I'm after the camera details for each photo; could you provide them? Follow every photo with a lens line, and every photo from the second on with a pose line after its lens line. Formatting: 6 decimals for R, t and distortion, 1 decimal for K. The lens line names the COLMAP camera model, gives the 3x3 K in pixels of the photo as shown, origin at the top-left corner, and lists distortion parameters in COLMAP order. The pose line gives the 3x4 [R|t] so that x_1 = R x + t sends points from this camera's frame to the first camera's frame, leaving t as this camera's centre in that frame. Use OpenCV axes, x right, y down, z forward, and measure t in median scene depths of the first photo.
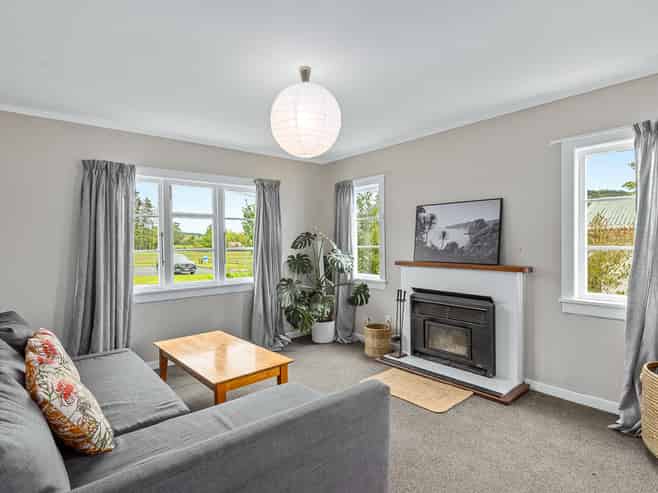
lens RADIAL K [[352.1, 0, 329.0], [0, 352.1, 246.5], [0, 0, 1]] dist [-0.000564, -0.000212]
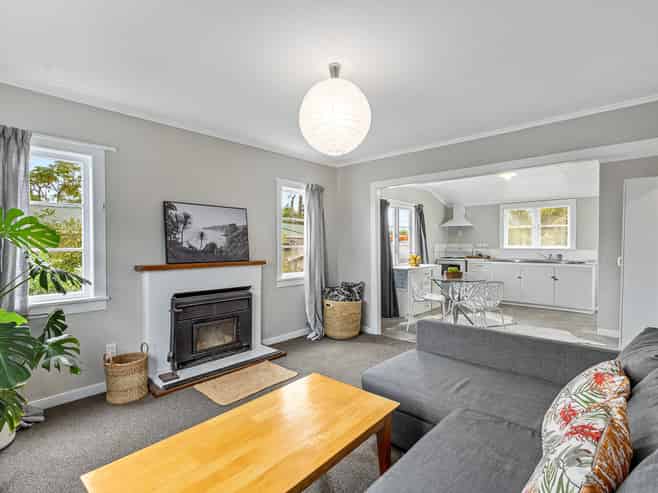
lens RADIAL K [[322.3, 0, 329.0], [0, 322.3, 246.5], [0, 0, 1]] dist [-0.000174, 0.000069]
pose [[-0.110035, -0.000319, 0.993928, -0.644666], [0.014985, 0.999886, 0.001980, 0.002307], [-0.993815, 0.015112, -0.110017, 0.744949]]
